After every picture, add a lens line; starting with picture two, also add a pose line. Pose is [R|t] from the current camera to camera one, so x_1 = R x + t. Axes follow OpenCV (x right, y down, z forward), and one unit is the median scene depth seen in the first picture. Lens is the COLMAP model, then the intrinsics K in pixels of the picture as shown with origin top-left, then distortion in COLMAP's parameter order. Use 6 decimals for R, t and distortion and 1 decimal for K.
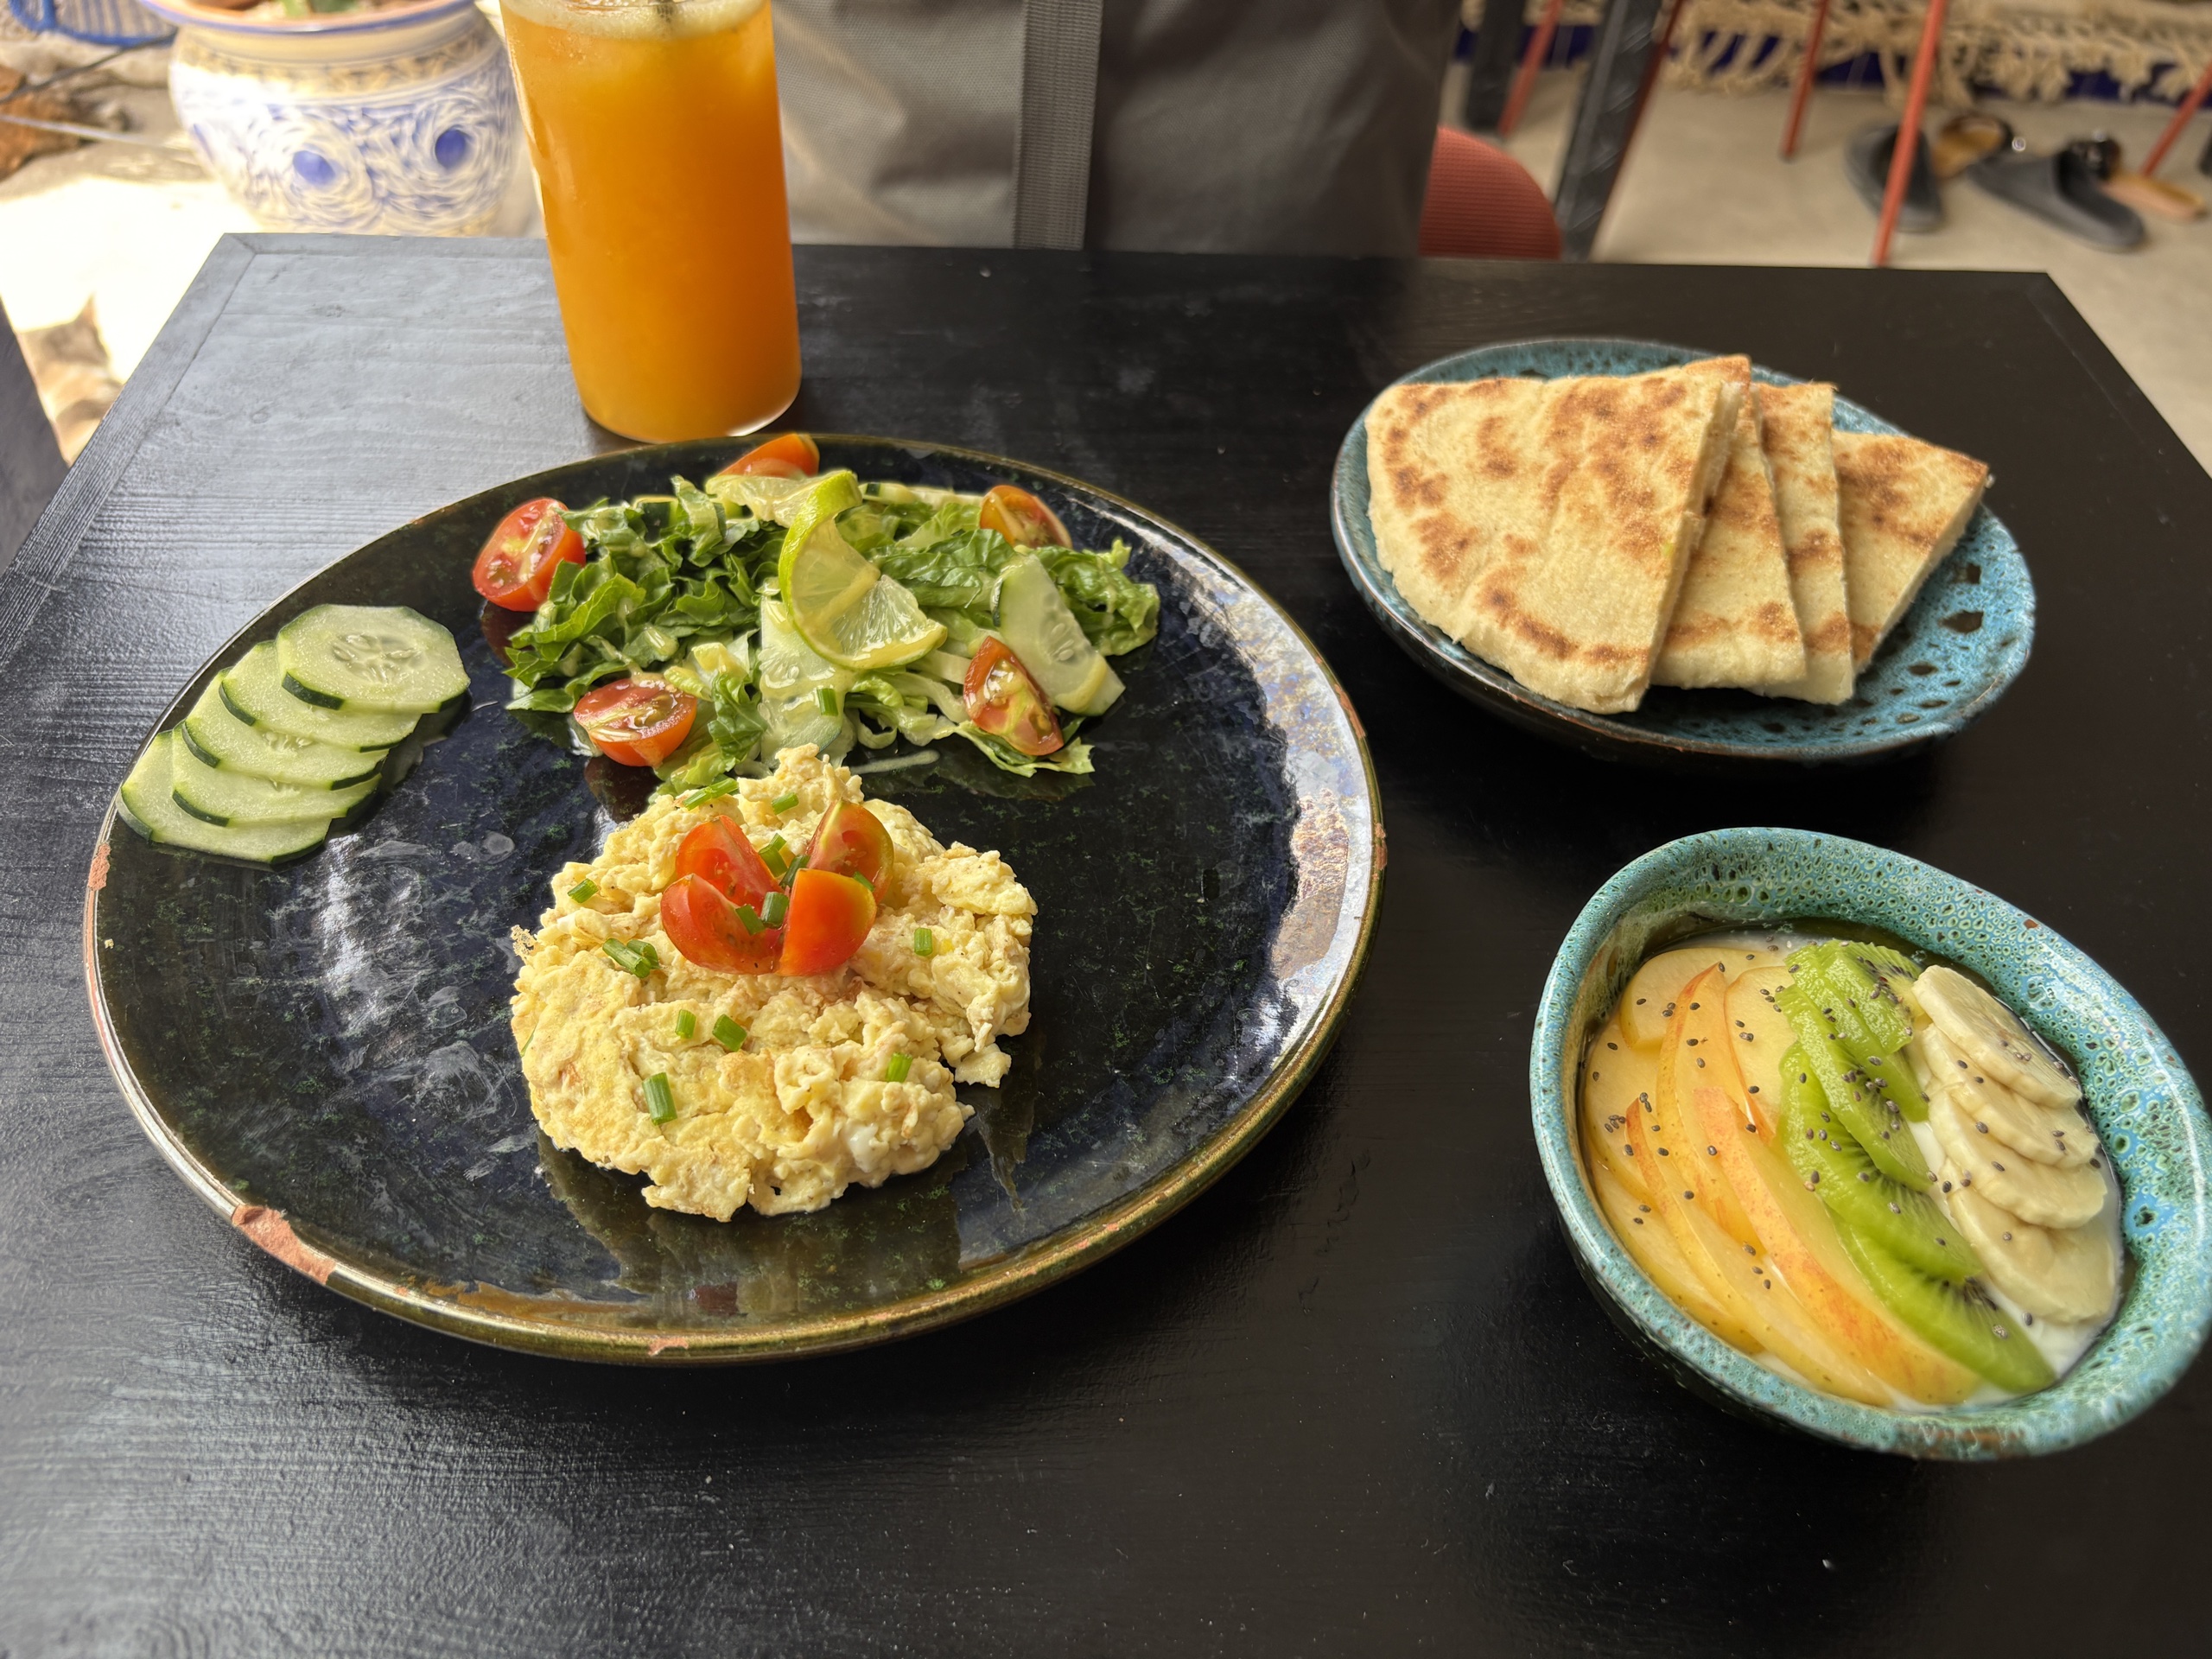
lens RADIAL K [[1632.9, 0, 1106.0], [0, 1632.9, 829.5], [0, 0, 1]] dist [0.000705, -0.004614]
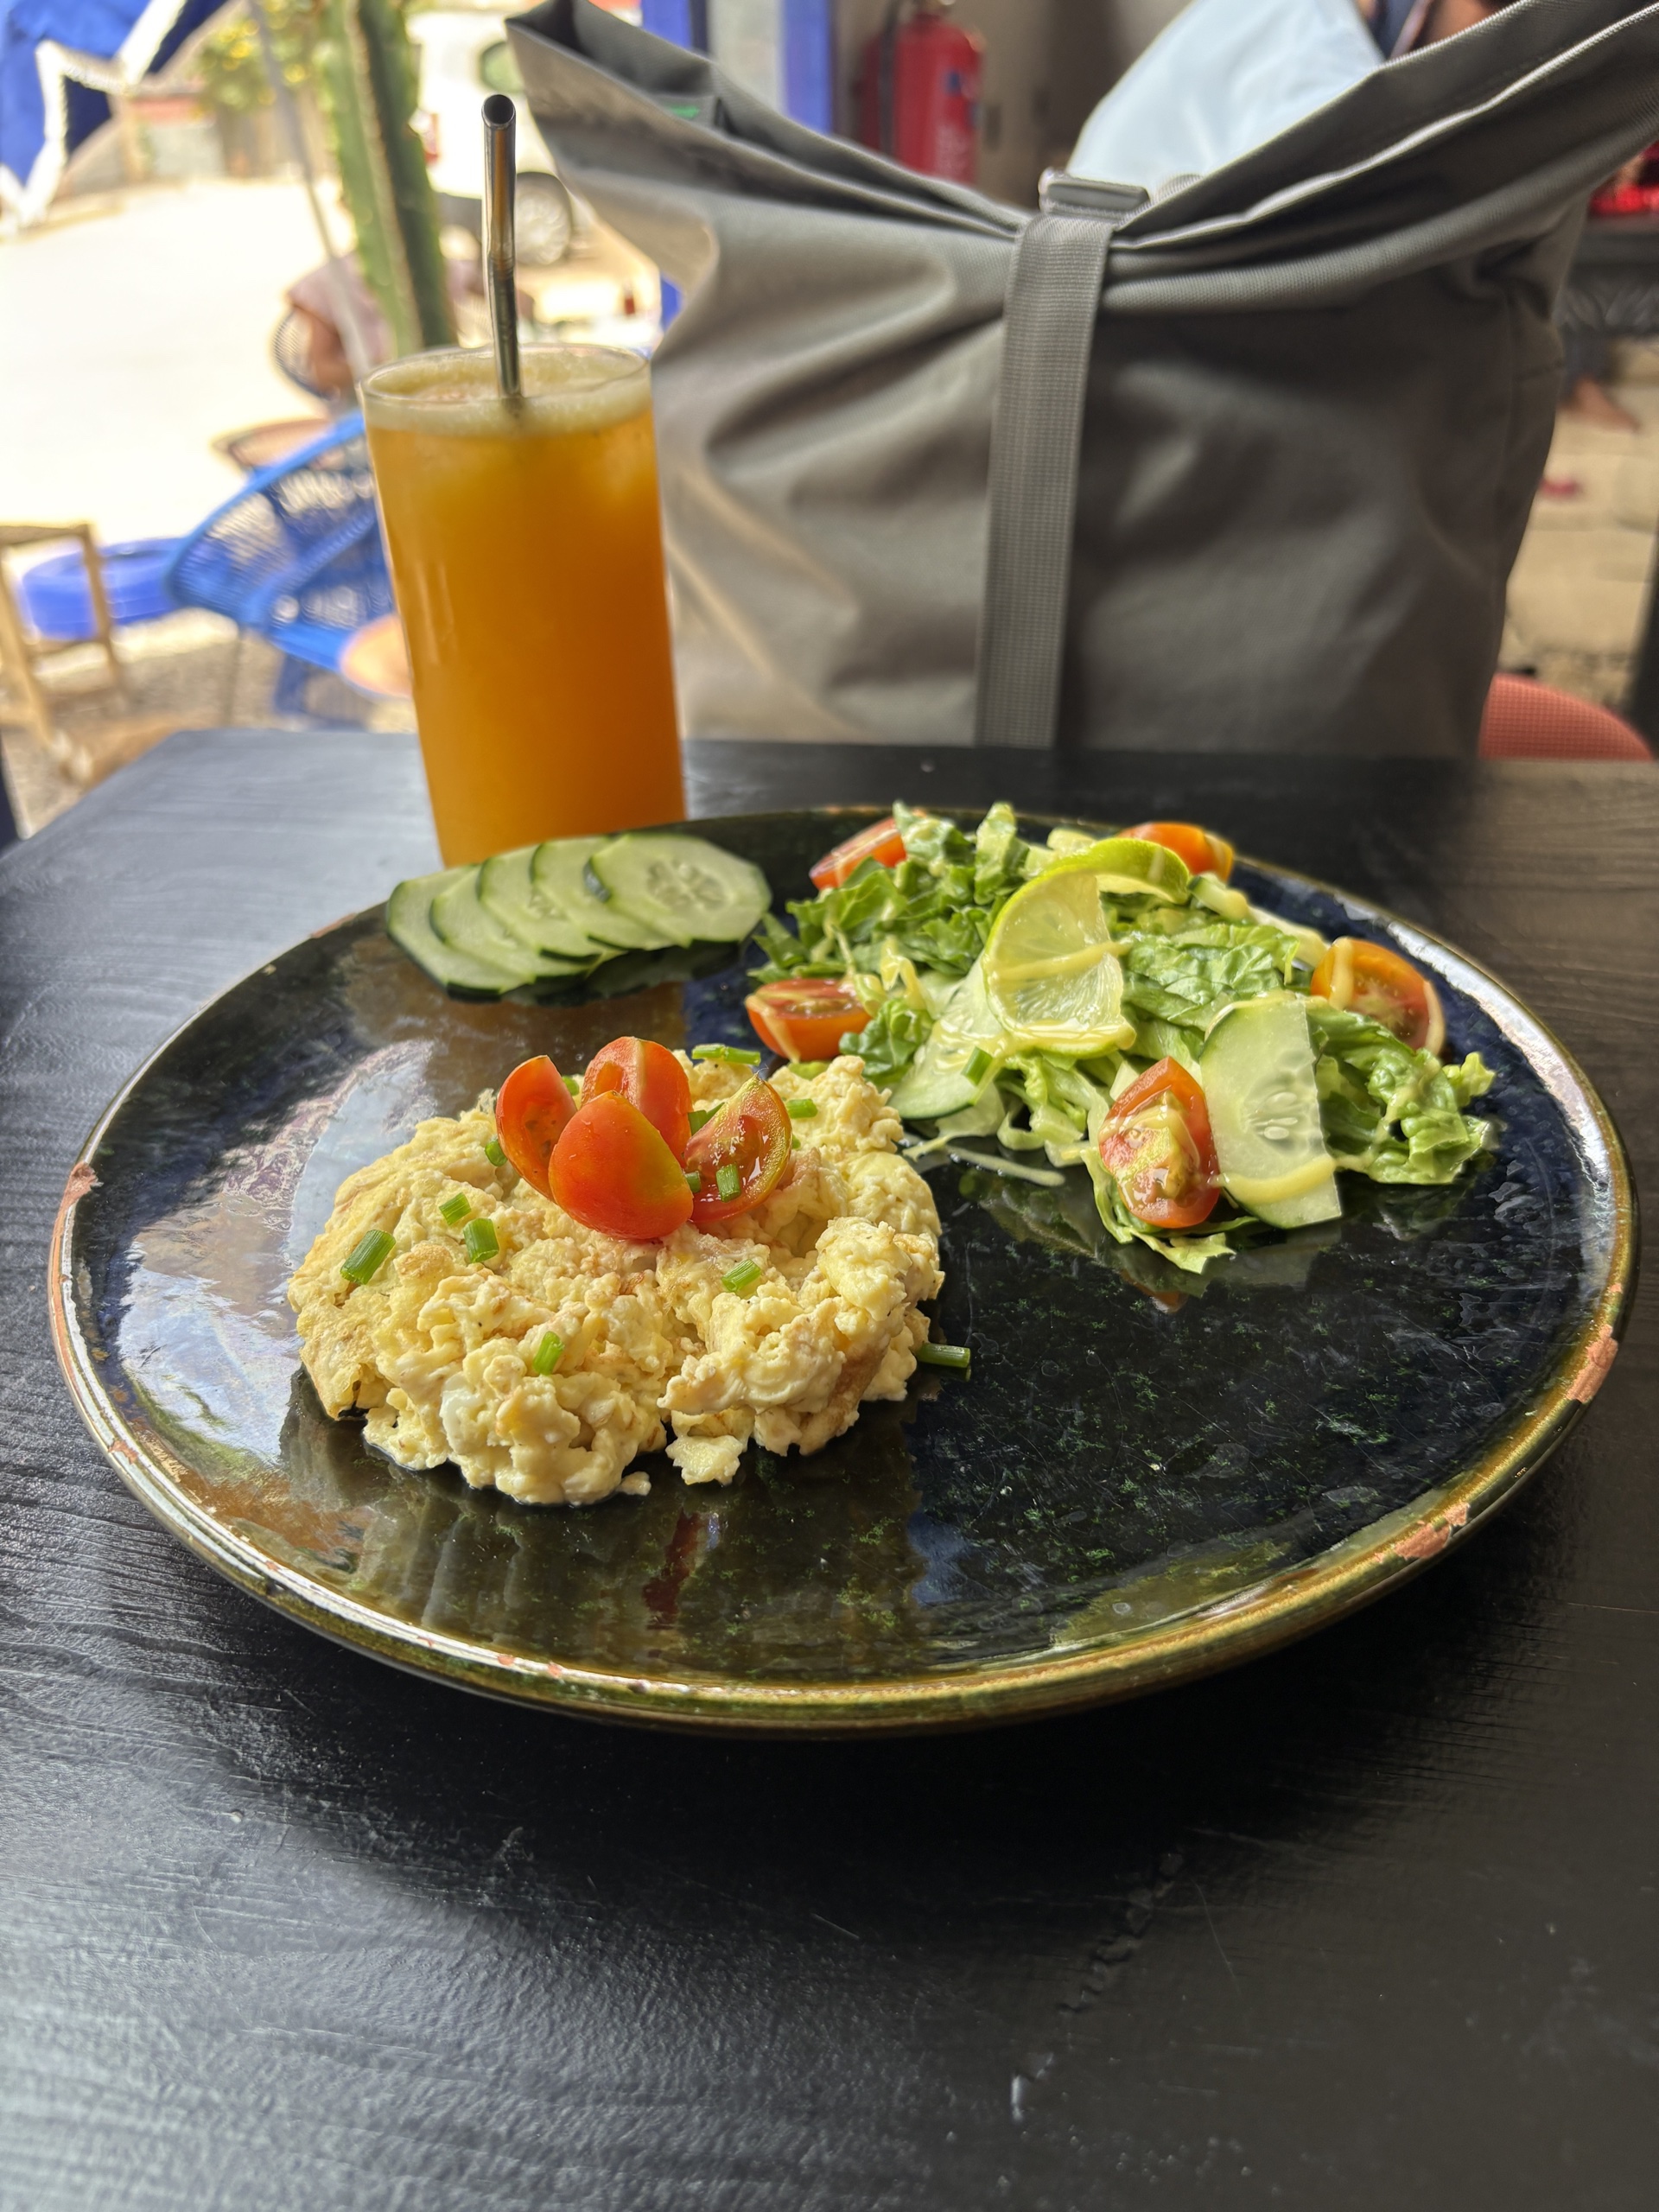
lens RADIAL K [[1632.9, 0, 829.5], [0, 1632.9, 1106.0], [0, 0, 1]] dist [0.000705, -0.004614]
pose [[0.650480, 0.338057, -0.680142, 0.127252], [-0.491007, 0.870370, -0.036986, 0.002148], [0.579472, 0.358013, 0.732147, 0.134727]]
